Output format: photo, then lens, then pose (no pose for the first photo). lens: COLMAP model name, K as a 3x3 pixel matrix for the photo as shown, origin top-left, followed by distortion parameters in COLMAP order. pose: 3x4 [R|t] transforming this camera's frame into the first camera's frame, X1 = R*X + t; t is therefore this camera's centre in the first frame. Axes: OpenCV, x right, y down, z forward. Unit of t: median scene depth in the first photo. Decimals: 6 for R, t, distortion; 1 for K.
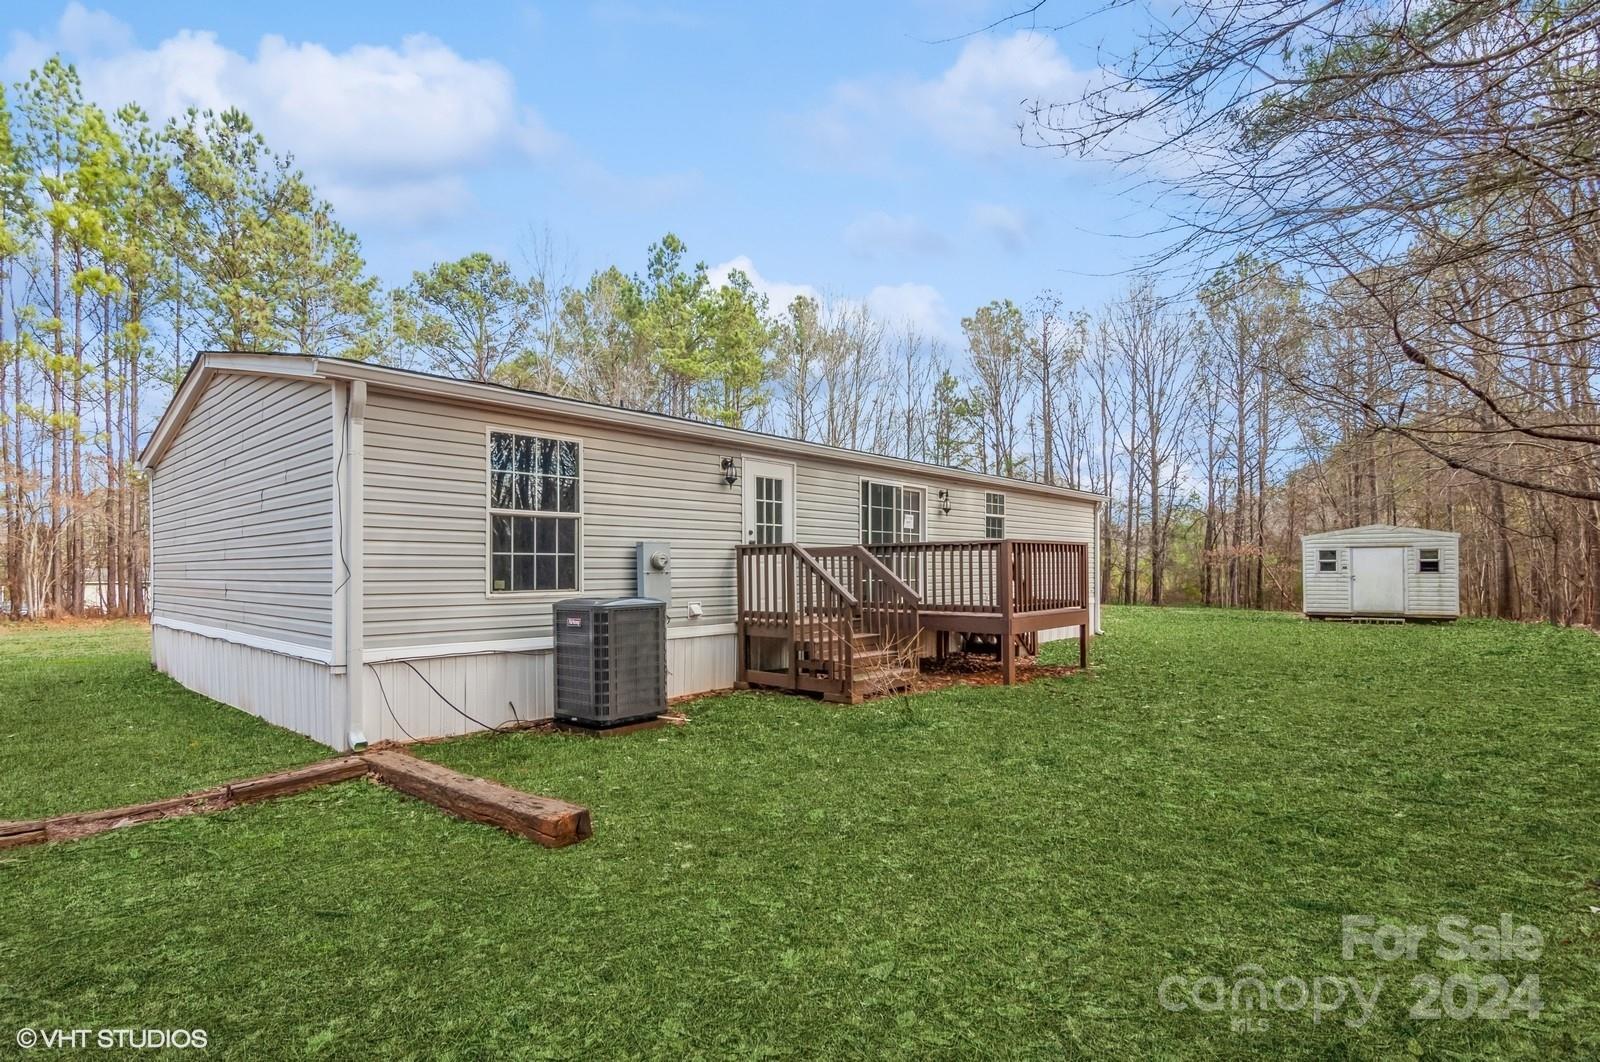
lens RADIAL K [[765.9, 0, 799.6], [0, 765.9, 562.5], [0, 0, 1]] dist [-0.008275, -0.000268]
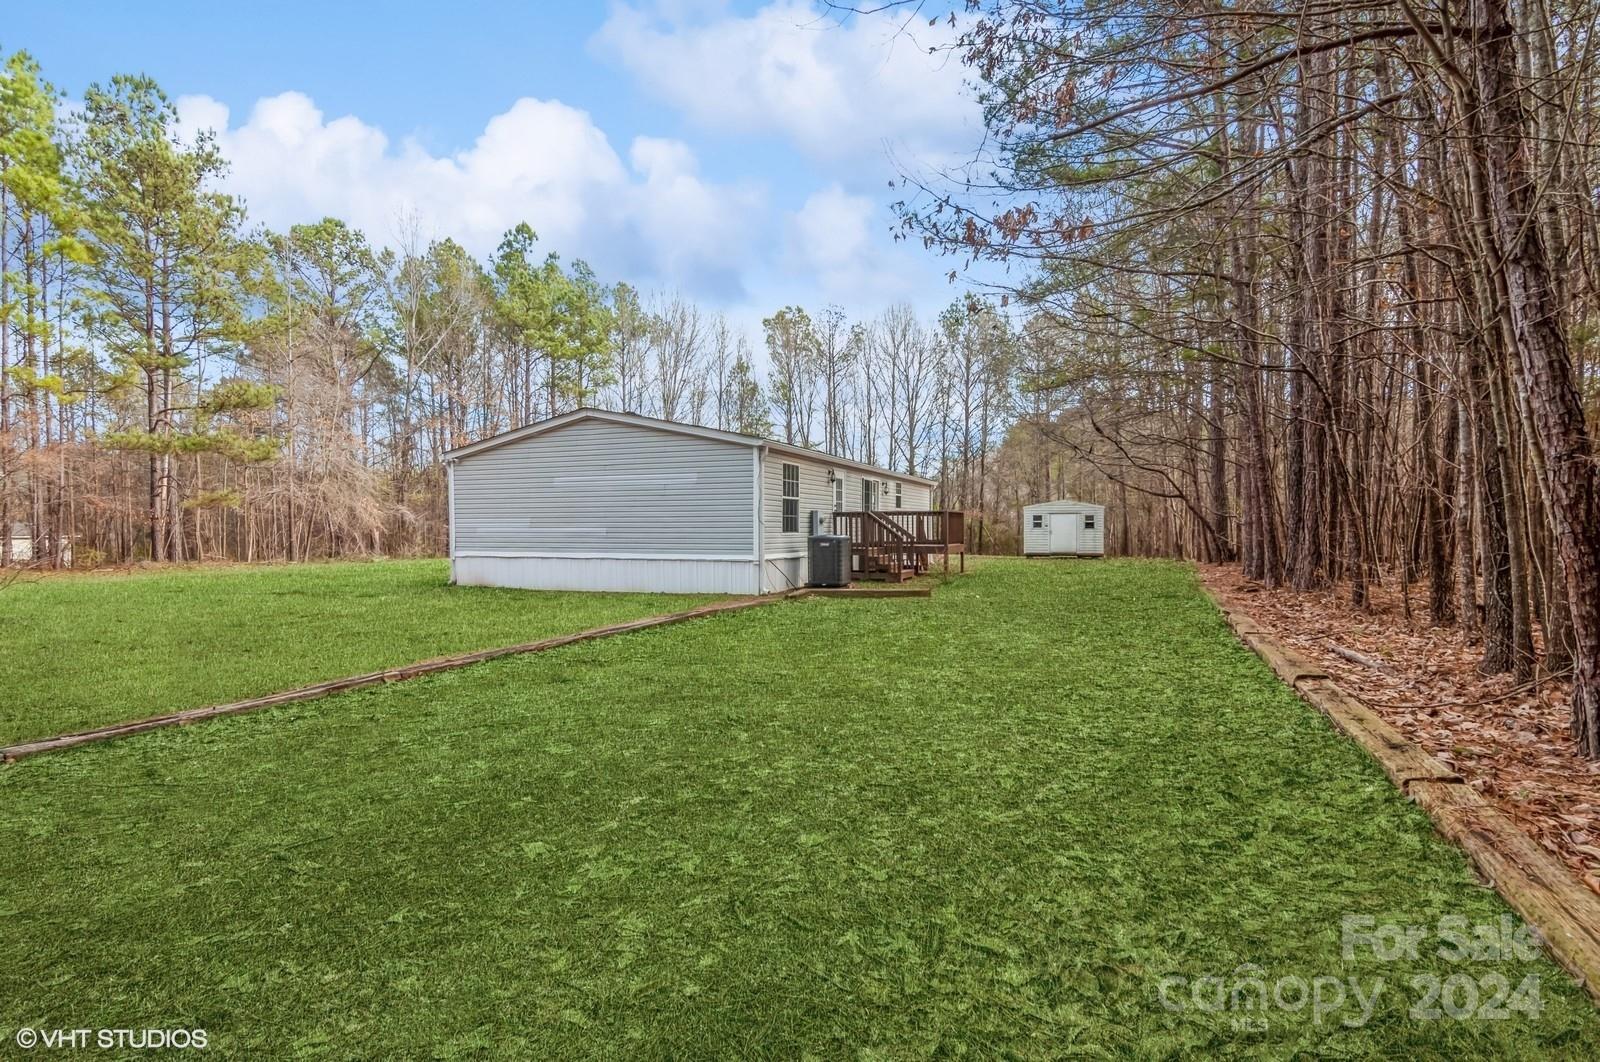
lens RADIAL K [[767.4, 0, 800.0], [0, 767.4, 531.0], [0, 0, 1]] dist [0.015704, -0.024398]
pose [[0.938380, 0.001693, 0.345600, -0.340320], [-0.005845, 0.999923, 0.010971, 0.002634], [-0.345555, -0.012314, 0.938318, -0.354340]]
